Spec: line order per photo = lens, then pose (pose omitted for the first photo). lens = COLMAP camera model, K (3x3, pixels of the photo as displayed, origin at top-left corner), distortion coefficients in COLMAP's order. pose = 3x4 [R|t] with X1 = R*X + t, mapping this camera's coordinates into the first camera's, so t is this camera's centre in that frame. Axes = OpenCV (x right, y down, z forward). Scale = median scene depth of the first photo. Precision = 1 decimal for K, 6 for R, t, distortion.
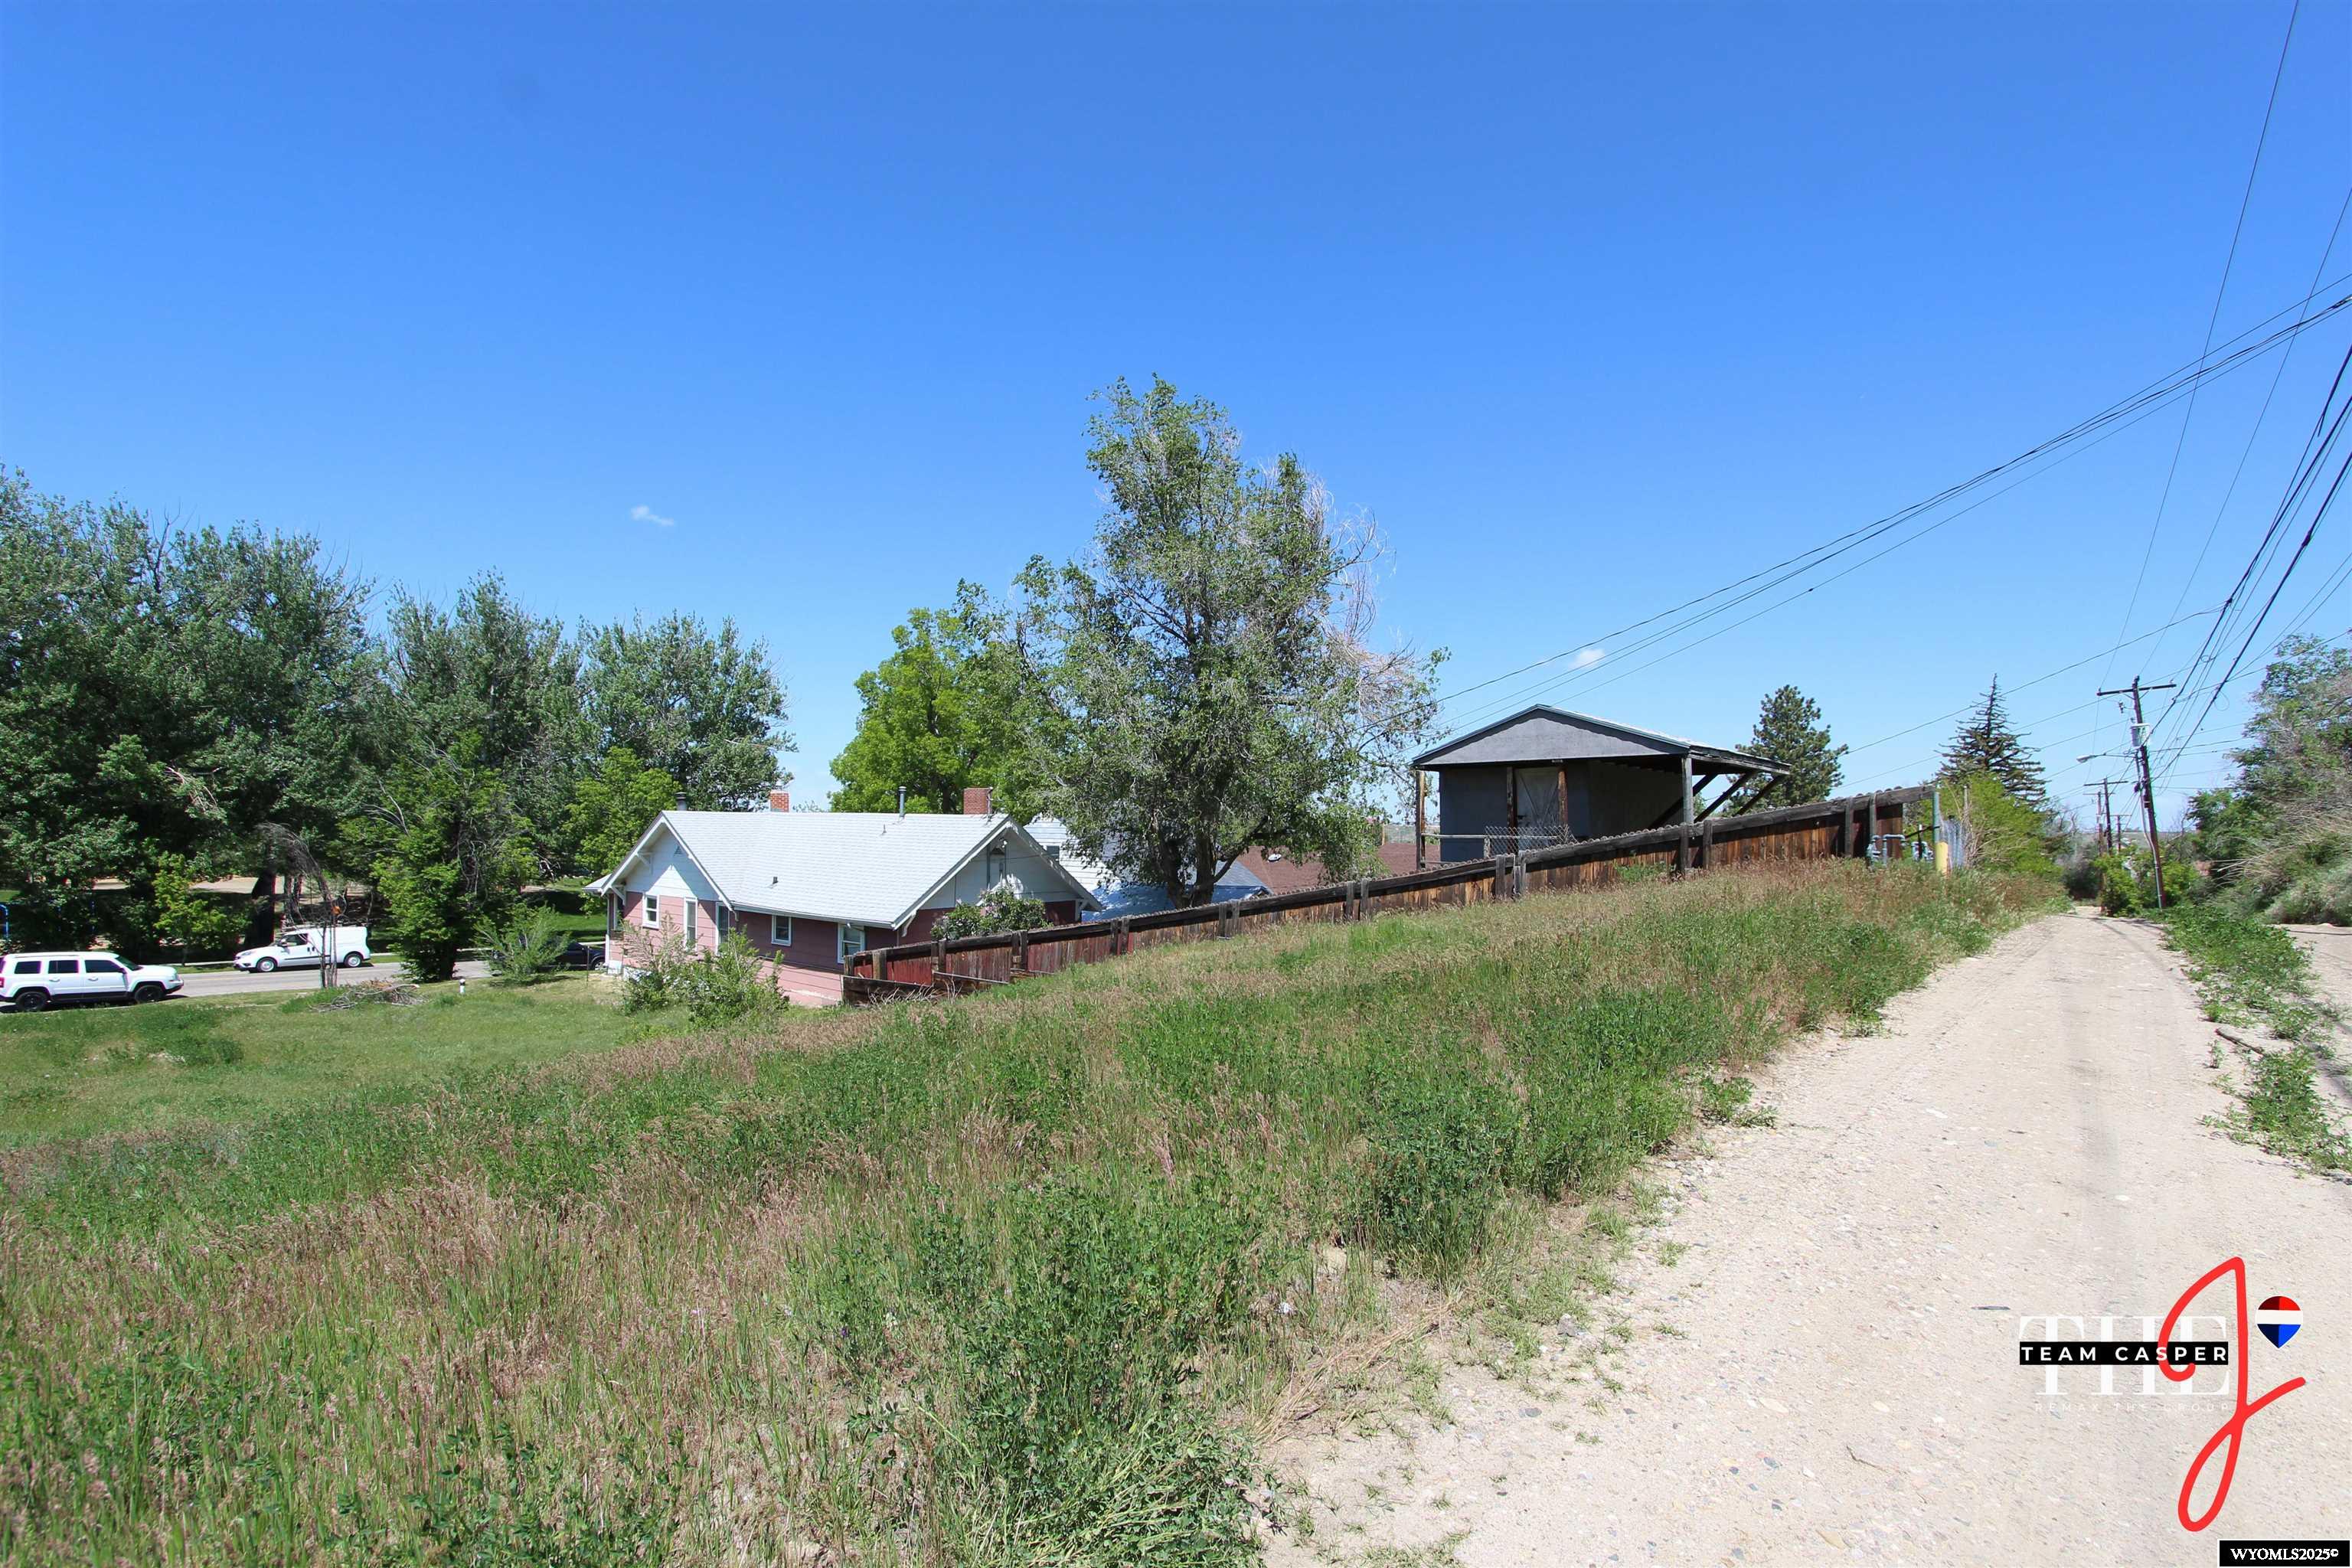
lens RADIAL K [[1082.7, 0, 1170.3], [0, 1082.7, 812.7], [0, 0, 1]] dist [-0.021992, 0.003453]
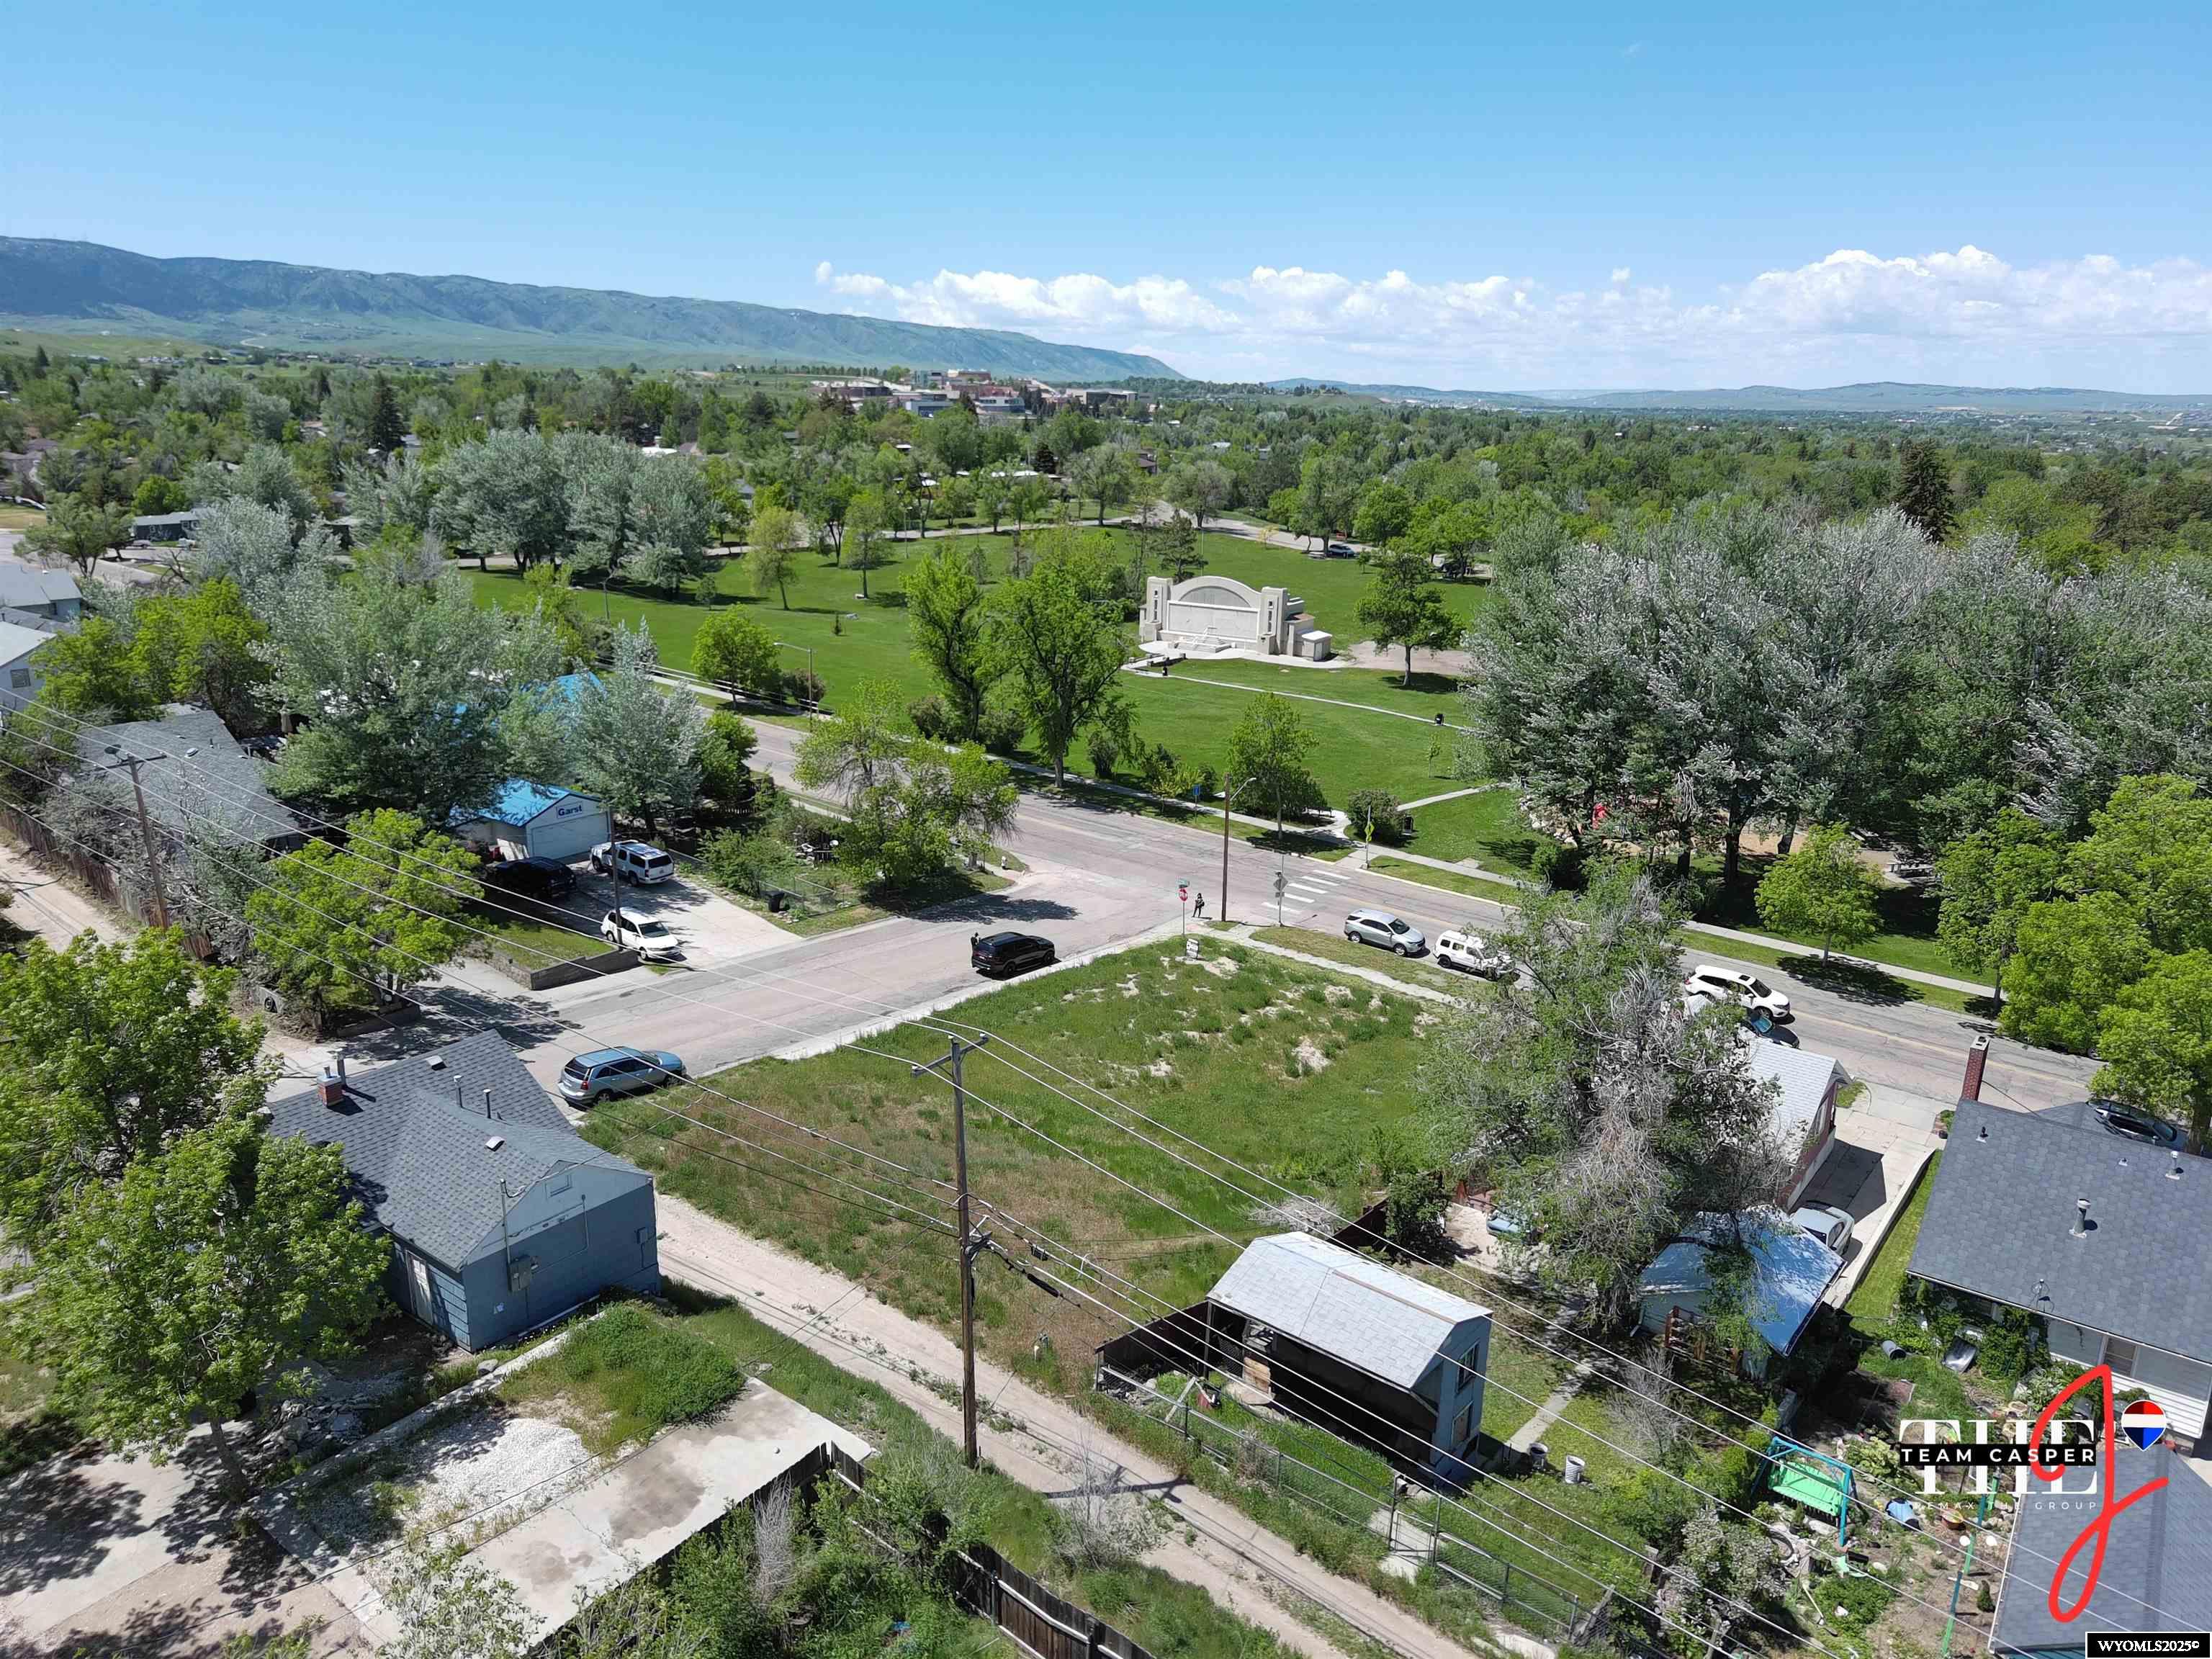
lens RADIAL K [[1508.2, 0, 1102.8], [0, 1508.2, 827.8], [0, 0, 1]] dist [0.023542, -0.011814]
pose [[0.036615, 0.267644, -0.962822, 1.242755], [0.001838, 0.963448, 0.267888, -0.692288], [0.999328, -0.011579, 0.034785, 0.321857]]
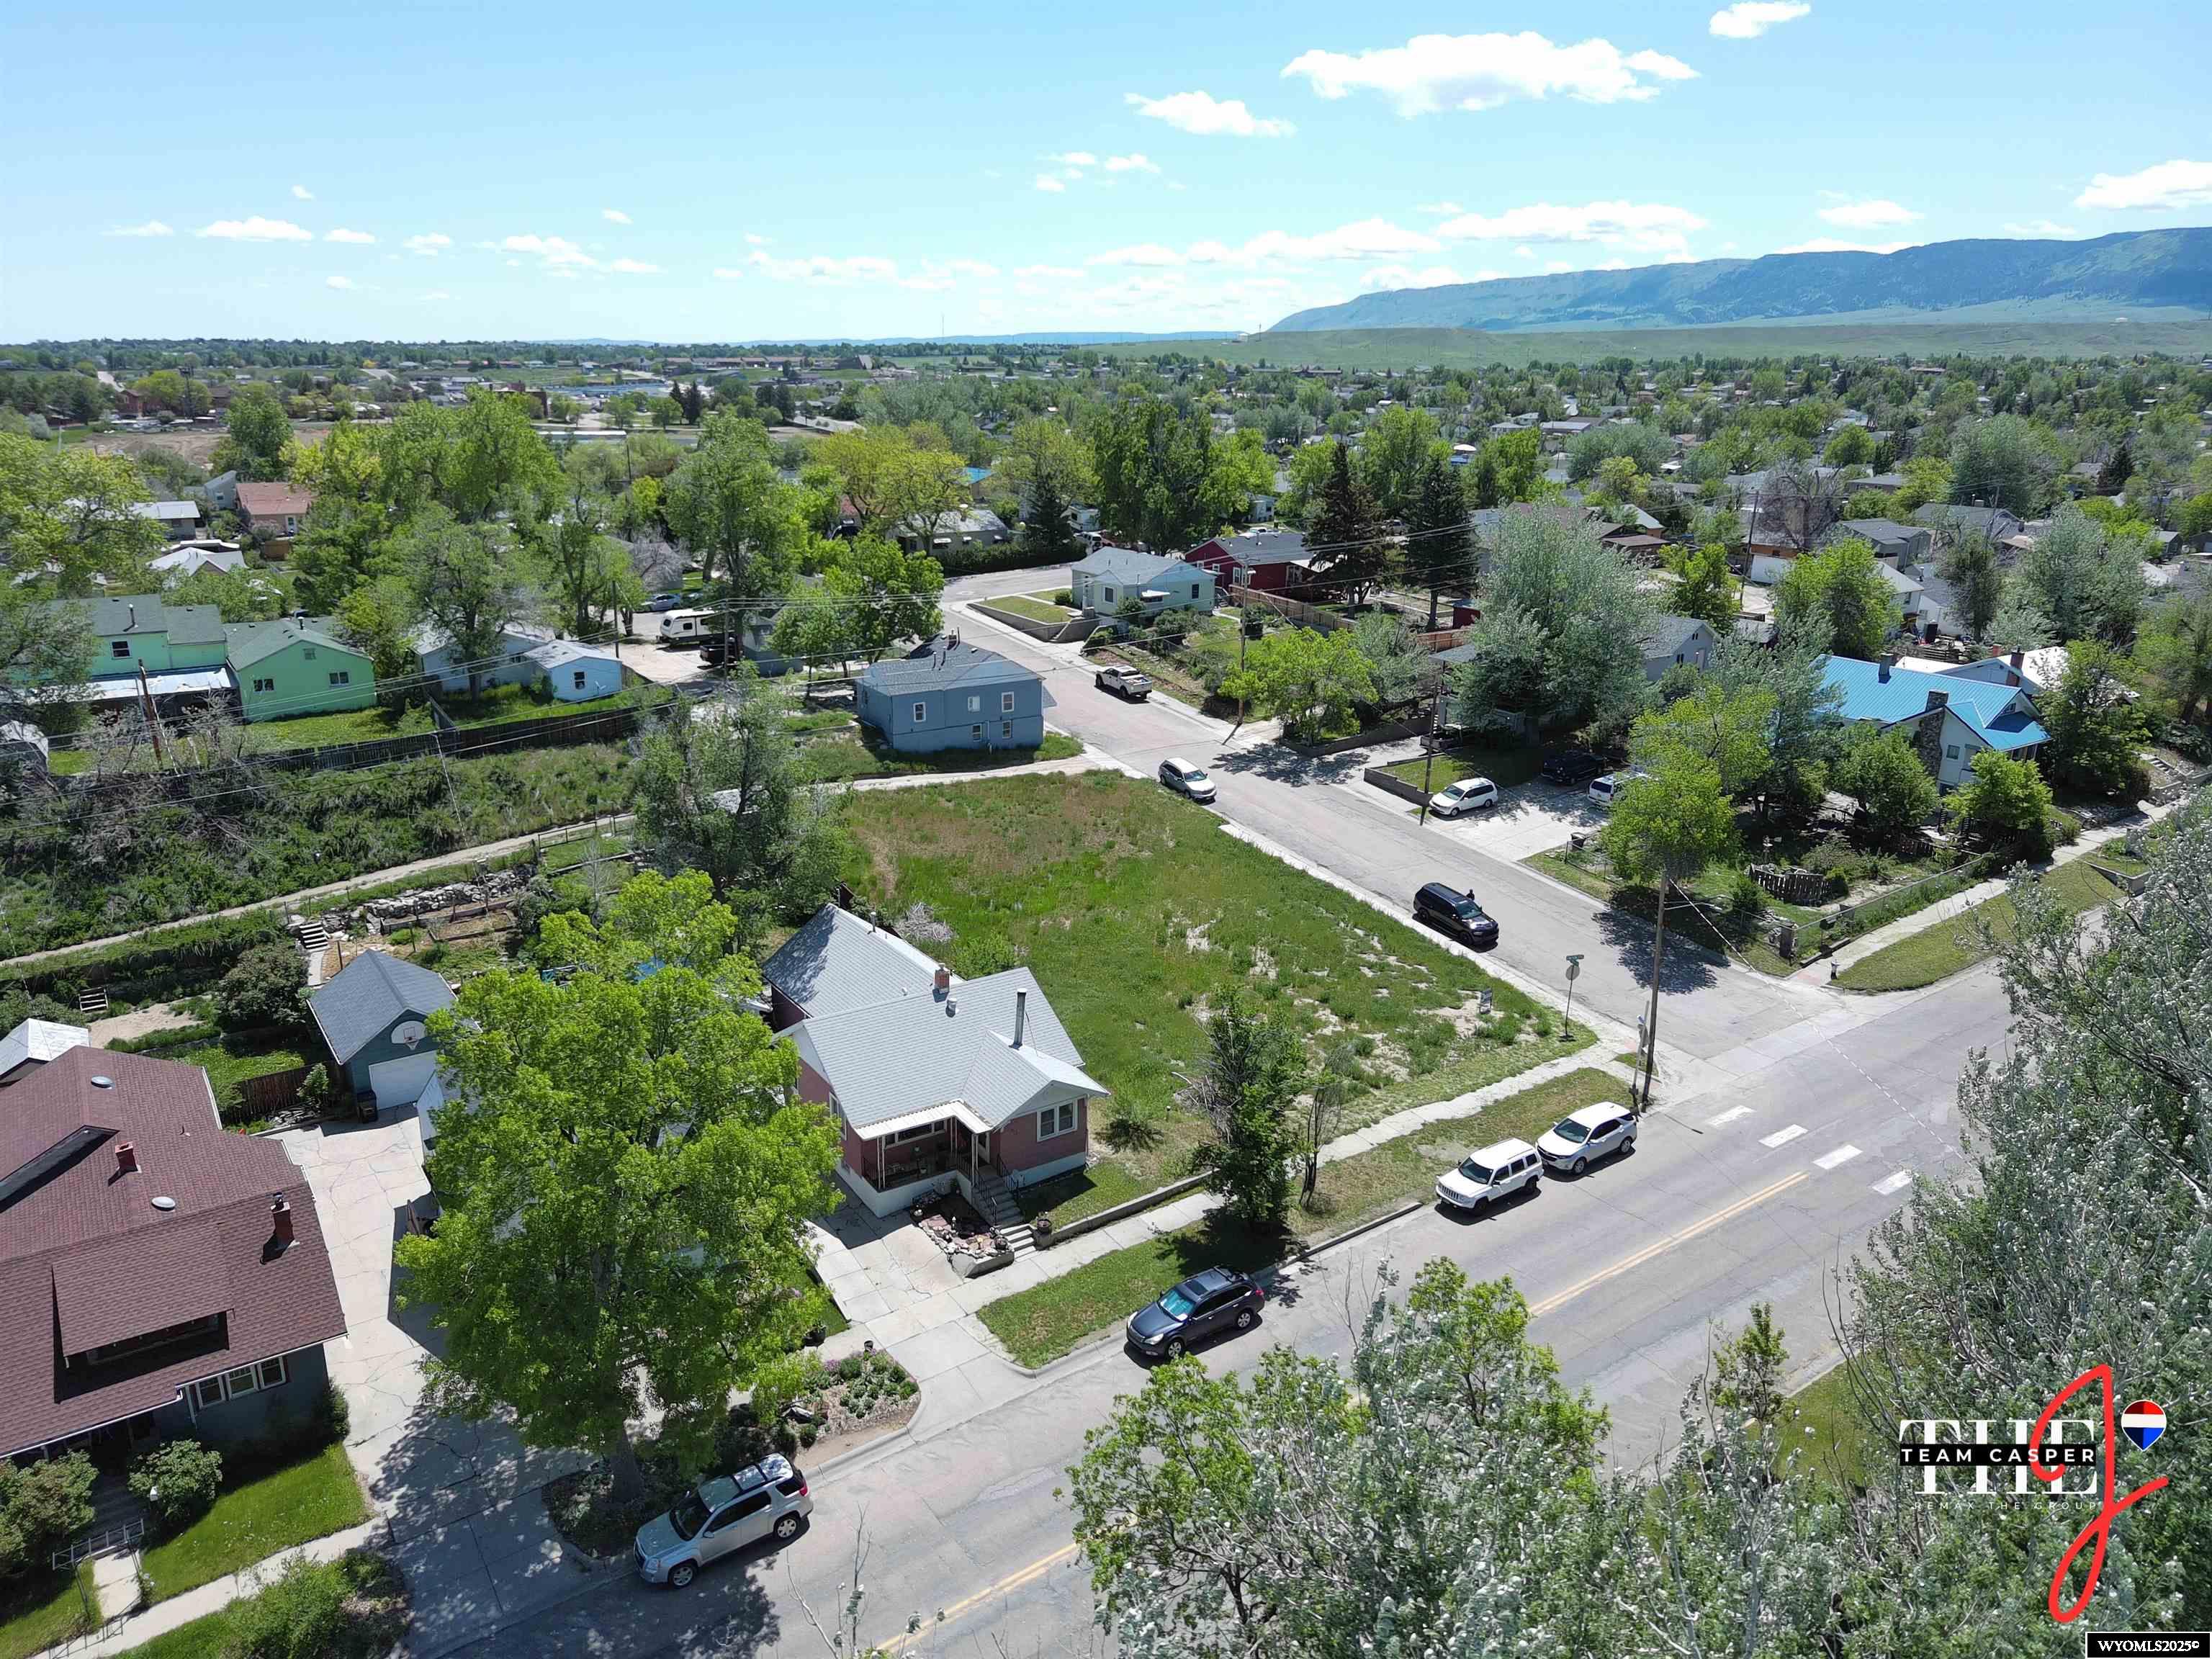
lens RADIAL K [[1508.2, 0, 1113.1], [0, 1508.2, 835.3], [0, 0, 1]] dist [0.023542, -0.011814]
pose [[-0.959571, -0.106270, 0.260635, -1.017202], [-0.026736, 0.956213, 0.291449, -0.694746], [-0.280194, 0.272698, -0.920395, 2.580389]]
